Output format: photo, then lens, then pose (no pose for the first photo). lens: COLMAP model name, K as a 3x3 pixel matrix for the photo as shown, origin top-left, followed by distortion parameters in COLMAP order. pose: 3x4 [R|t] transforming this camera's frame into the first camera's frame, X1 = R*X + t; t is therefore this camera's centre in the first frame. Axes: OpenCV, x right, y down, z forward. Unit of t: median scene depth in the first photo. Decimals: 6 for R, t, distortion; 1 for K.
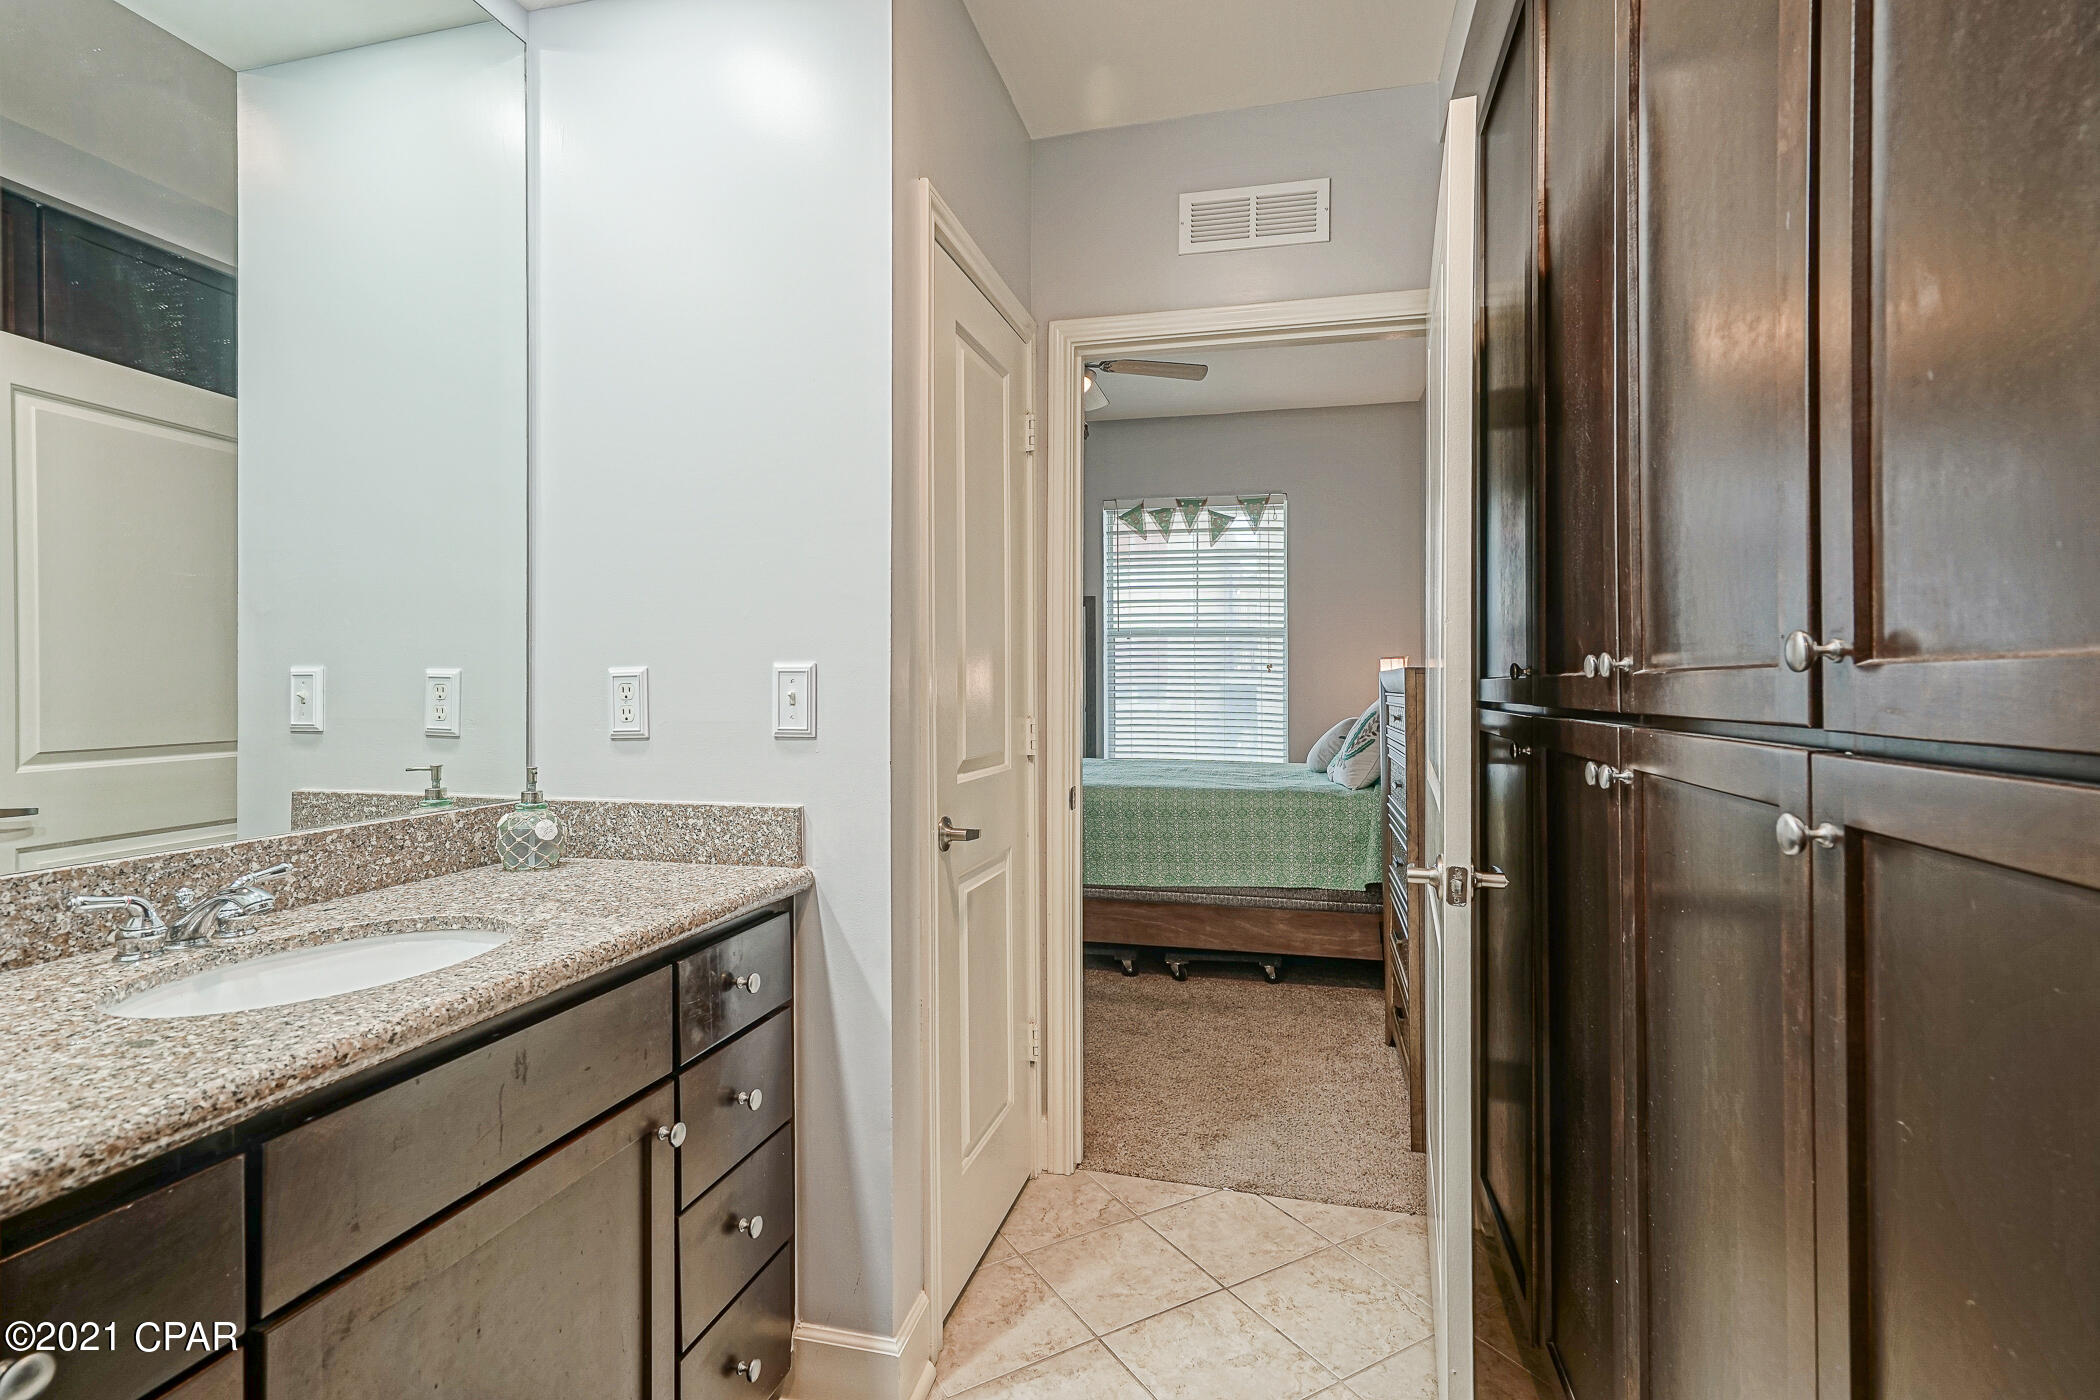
lens RADIAL K [[951.9, 0, 1058.6], [0, 951.9, 705.8], [0, 0, 1]] dist [-0.001923, 0.008245]
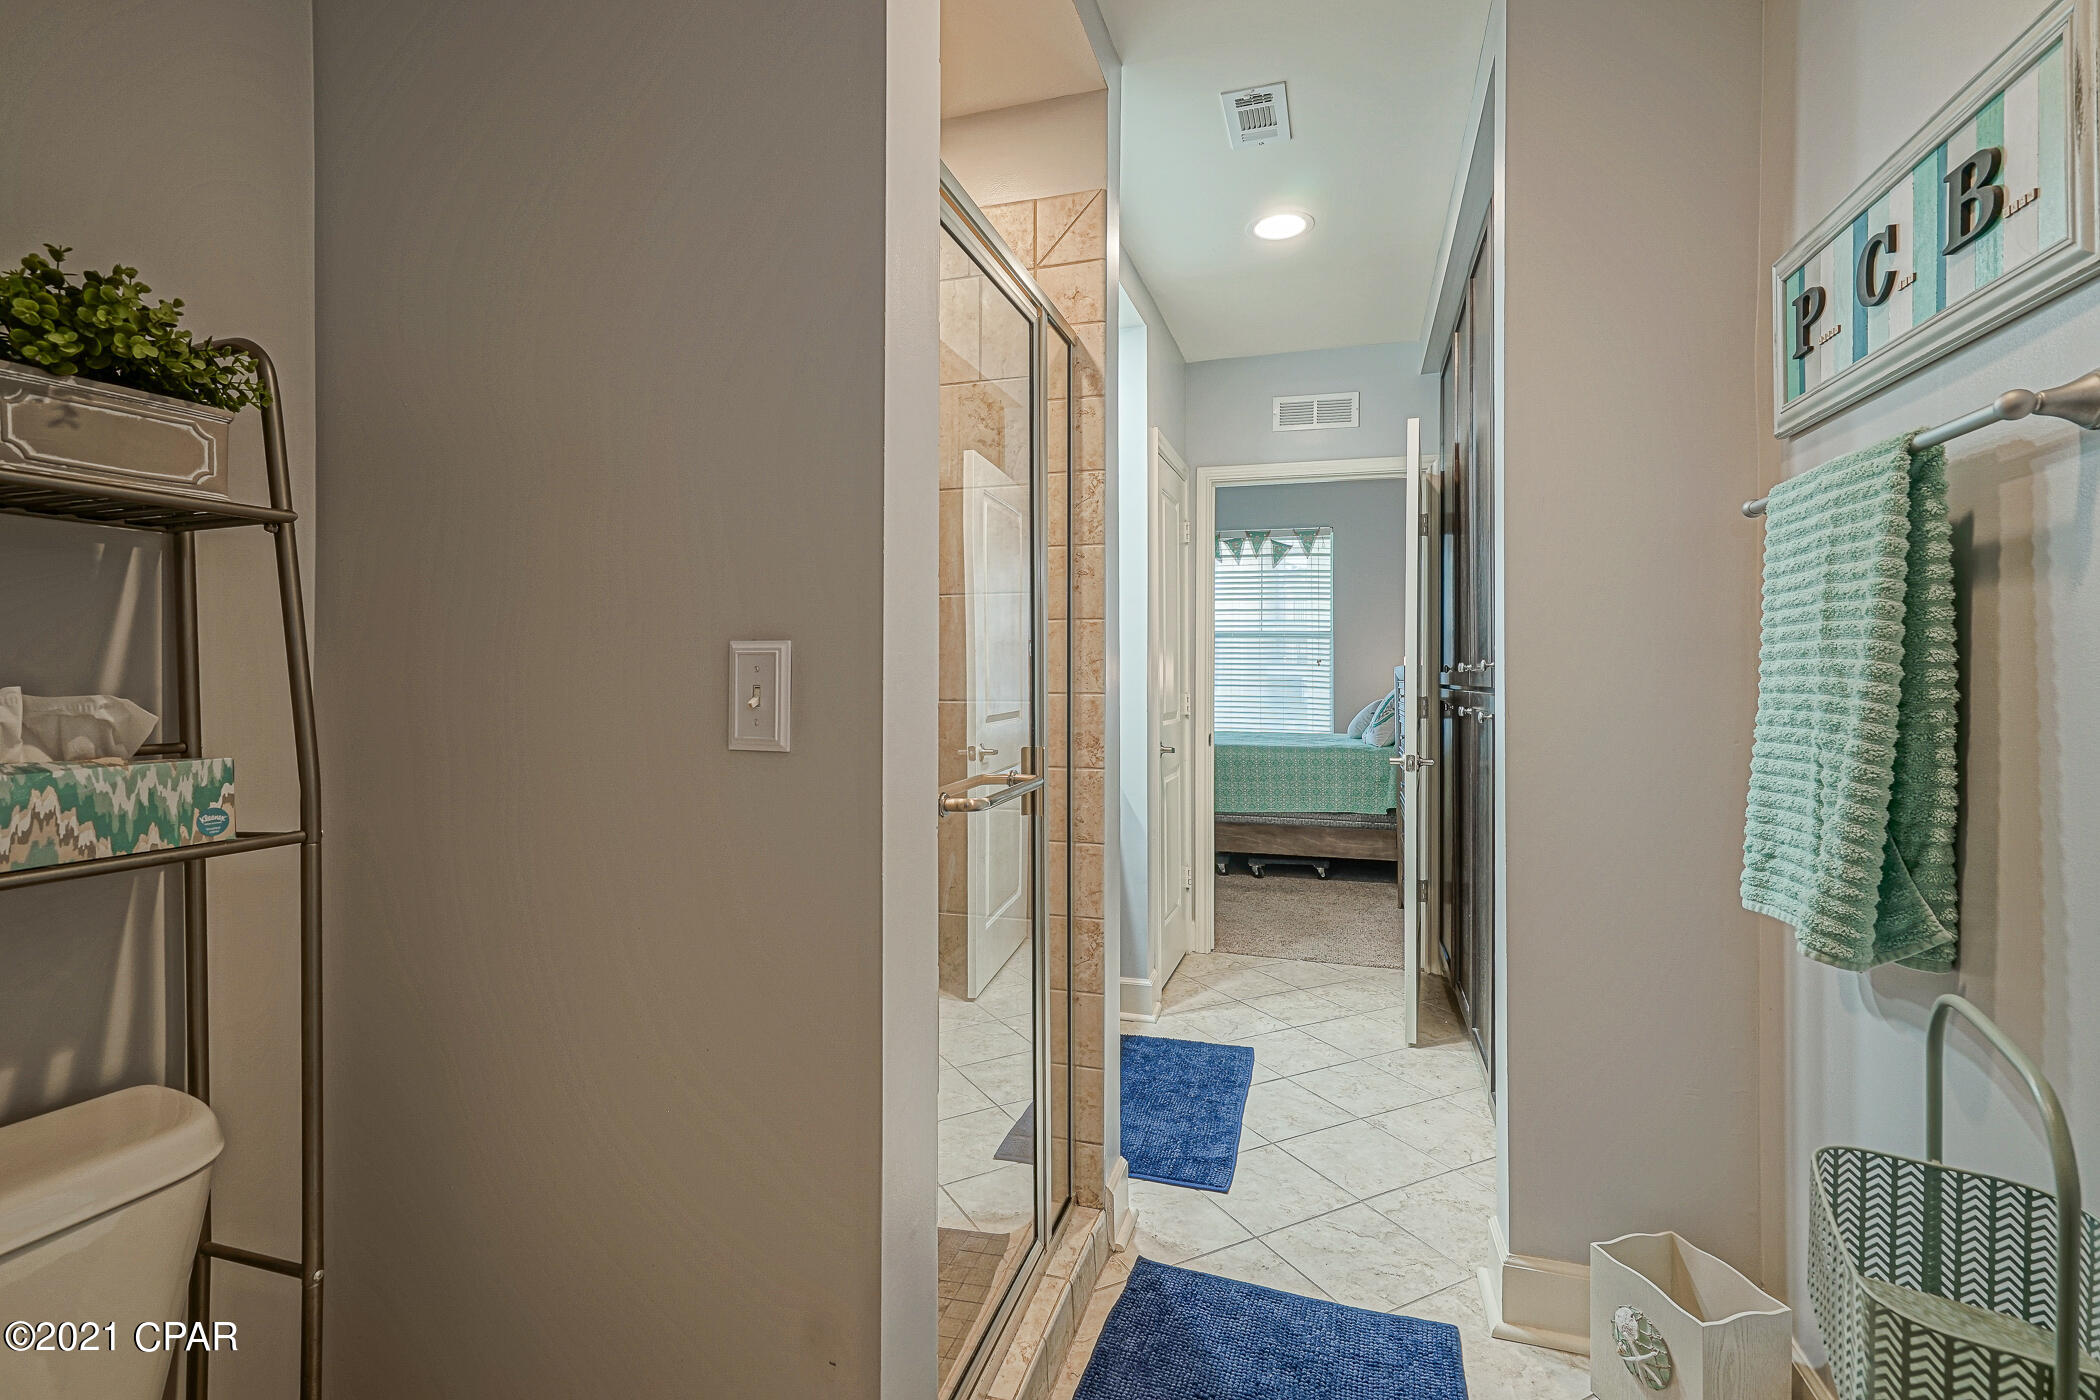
lens RADIAL K [[951.9, 0, 1044.0], [0, 951.9, 693.7], [0, 0, 1]] dist [-0.001923, 0.008245]
pose [[0.998367, 0.003300, -0.057027, -0.076337], [-0.003459, 0.999990, -0.002696, 0.007213], [0.057018, 0.002889, 0.998369, -0.307778]]
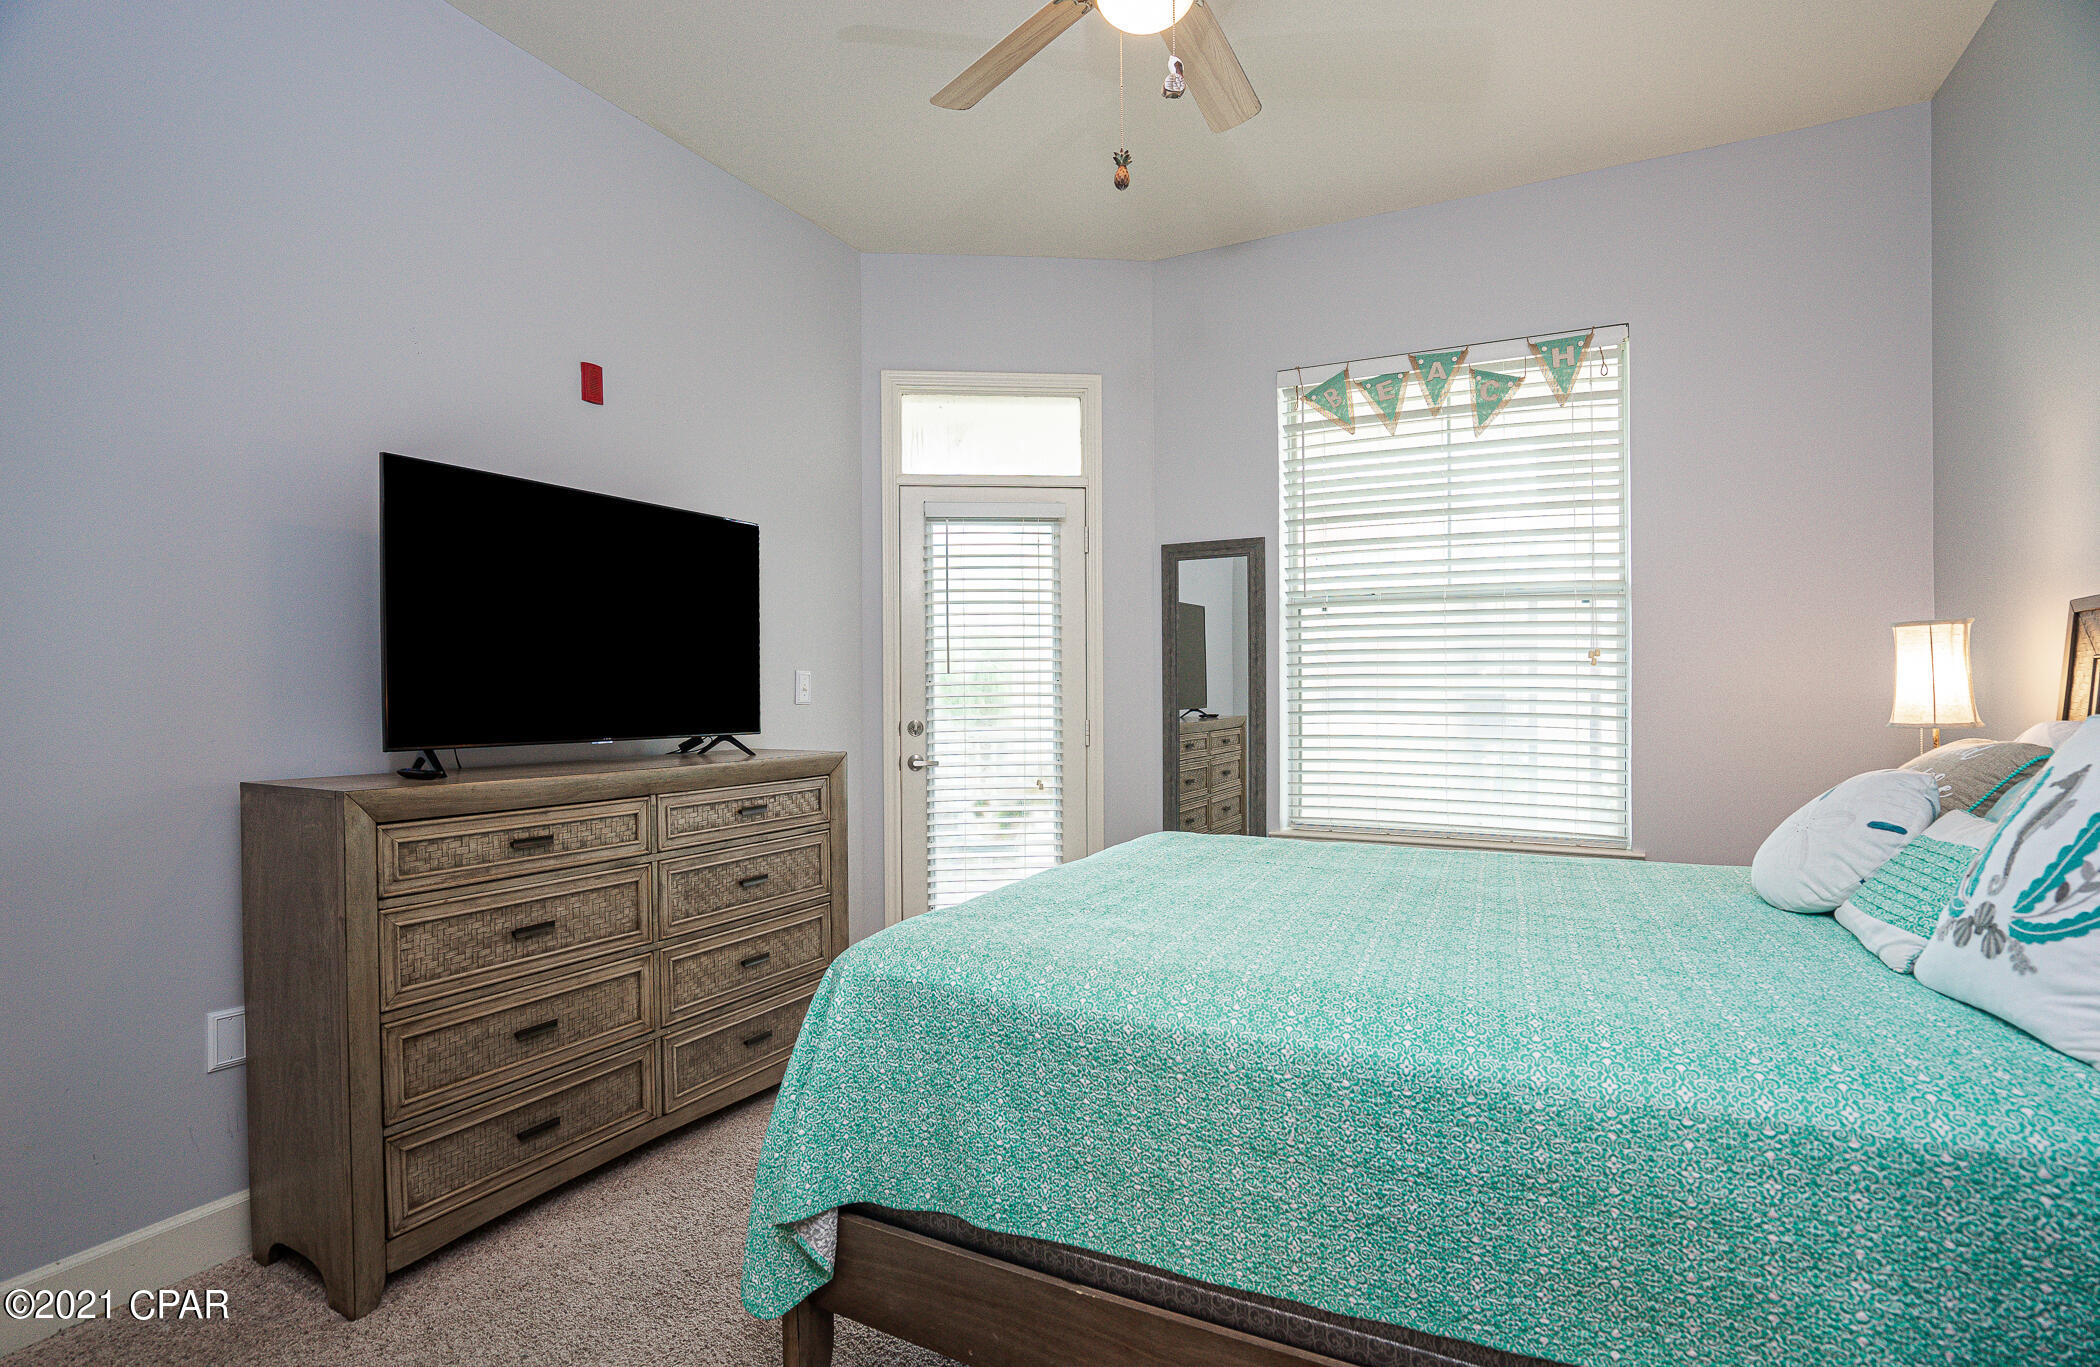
lens RADIAL K [[995.1, 0, 1069.1], [0, 995.1, 712.2], [0, 0, 1]] dist [0.000016, 0.000377]
pose [[0.977219, -0.002656, -0.212215, 0.053122], [0.005152, 0.999924, 0.011211, -0.016403], [0.212169, -0.012049, 0.977159, 0.393364]]
